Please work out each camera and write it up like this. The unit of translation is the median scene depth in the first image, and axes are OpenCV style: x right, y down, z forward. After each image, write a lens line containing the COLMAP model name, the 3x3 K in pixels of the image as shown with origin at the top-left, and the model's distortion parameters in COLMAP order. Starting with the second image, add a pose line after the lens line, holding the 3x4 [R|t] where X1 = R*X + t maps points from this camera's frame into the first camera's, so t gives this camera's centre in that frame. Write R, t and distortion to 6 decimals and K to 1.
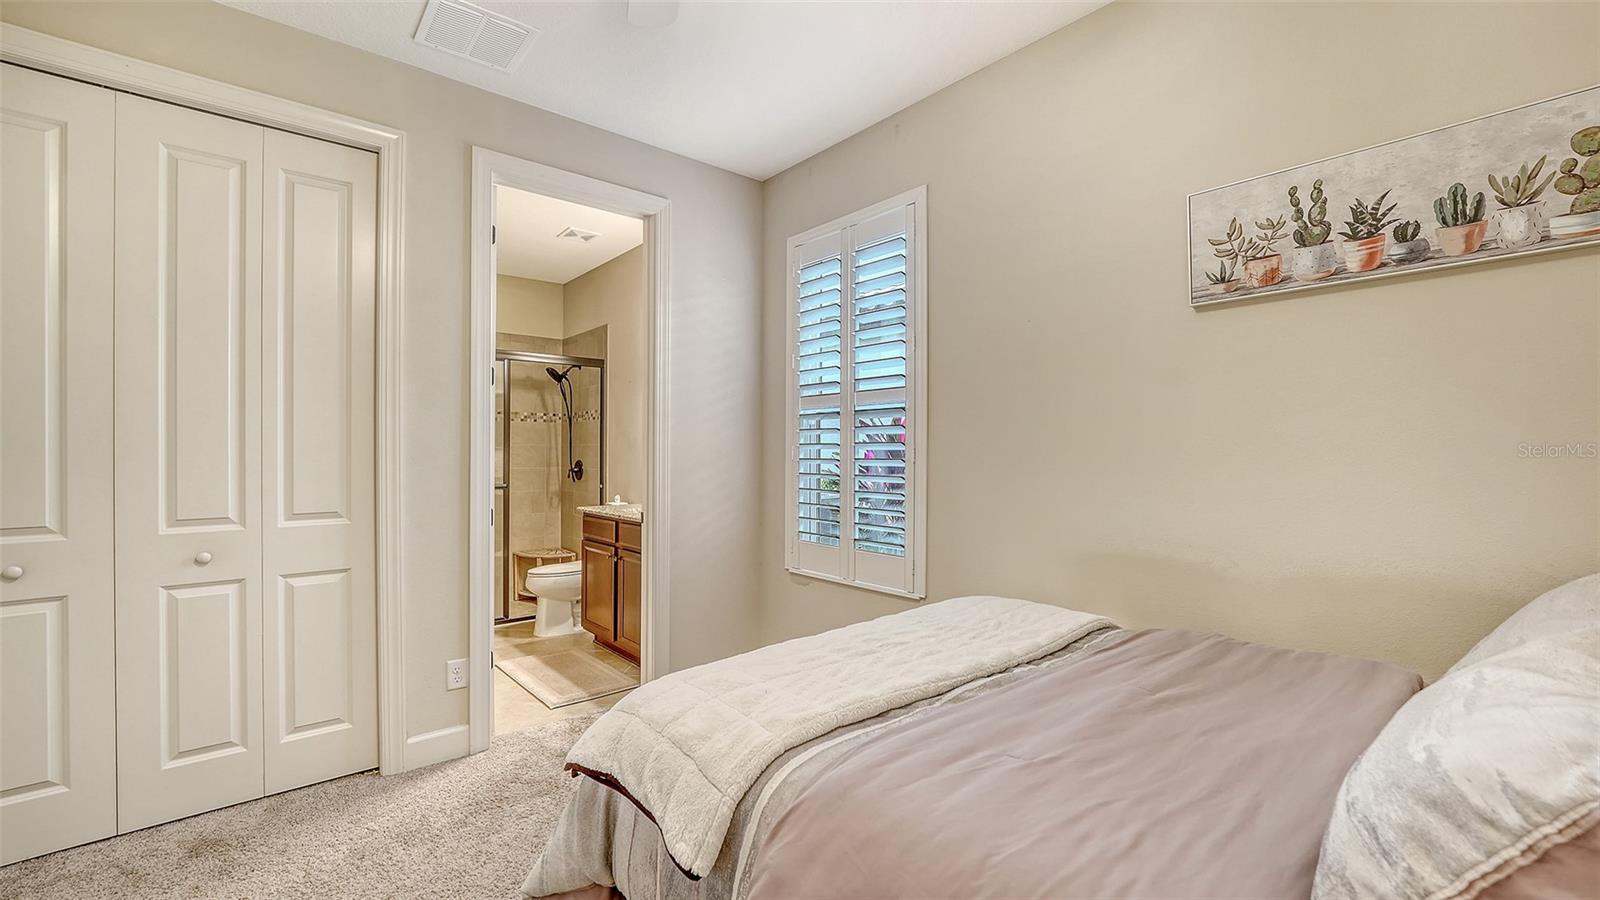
lens RADIAL K [[669.6, 0, 800.0], [0, 669.6, 450.0], [0, 0, 1]] dist [-0.000968, -0.000103]
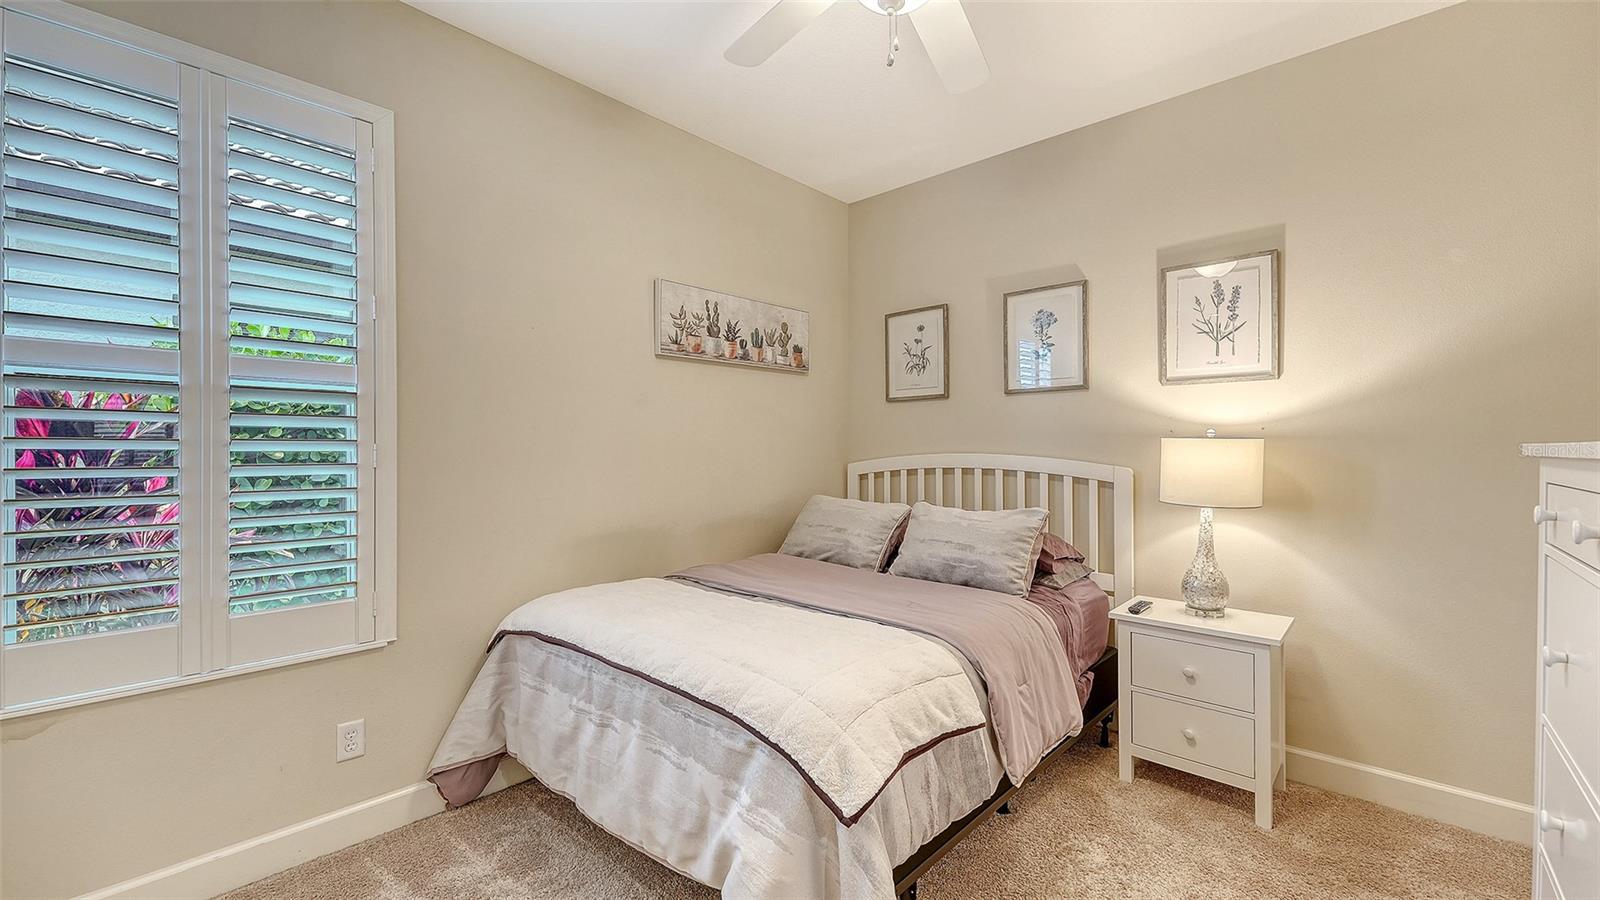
lens RADIAL K [[650.1, 0, 806.9], [0, 650.1, 445.4], [0, 0, 1]] dist [0.000533, 0.000052]
pose [[-0.119758, 0.007959, 0.992771, -0.973812], [-0.000643, 0.999967, -0.008094, -0.002125], [-0.992803, -0.001608, -0.119749, 0.946808]]
